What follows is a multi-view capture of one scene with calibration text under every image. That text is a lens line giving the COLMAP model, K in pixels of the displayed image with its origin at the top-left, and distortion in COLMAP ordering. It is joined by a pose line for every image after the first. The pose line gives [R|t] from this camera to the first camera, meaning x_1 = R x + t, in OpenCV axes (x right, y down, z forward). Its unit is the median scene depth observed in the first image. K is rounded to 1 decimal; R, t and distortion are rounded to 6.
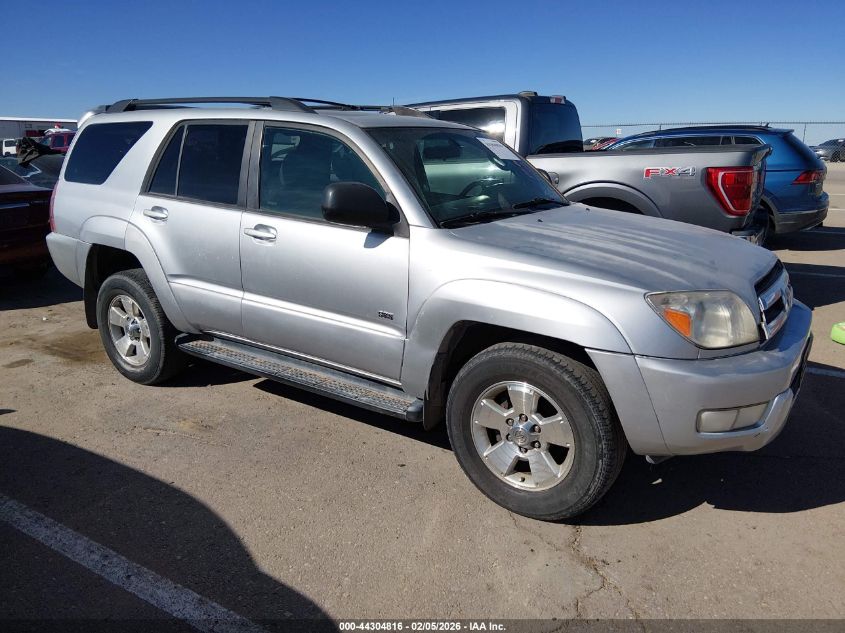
lens RADIAL K [[694.6, 0, 437.1], [0, 694.6, 315.5], [0, 0, 1]] dist [0.012443, 0.009049]
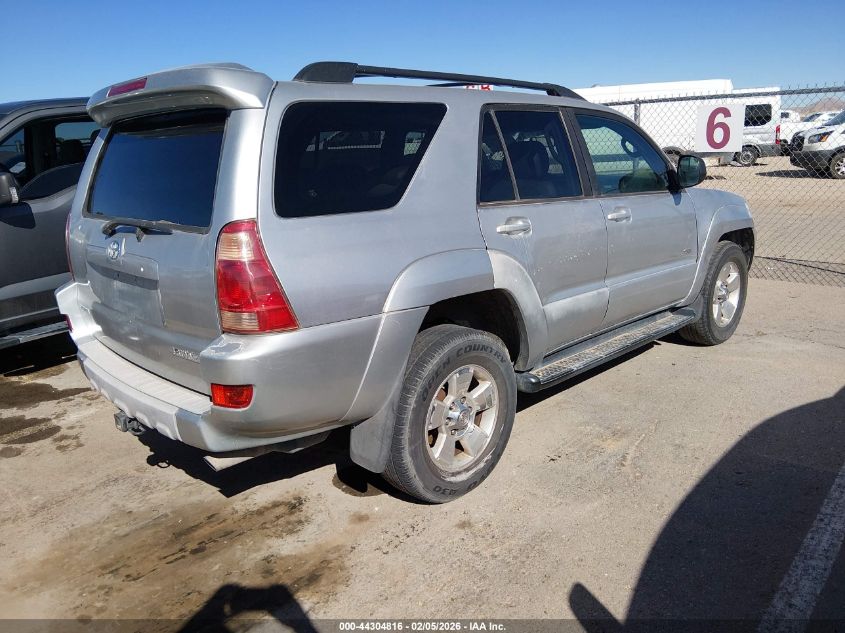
lens RADIAL K [[694.6, 0, 437.1], [0, 694.6, 315.5], [0, 0, 1]] dist [0.012443, 0.009049]
pose [[0.143887, -0.238558, 0.960410, -1.159198], [0.279301, 0.940842, 0.191853, -0.223086], [-0.949362, 0.240639, 0.202004, 0.952555]]
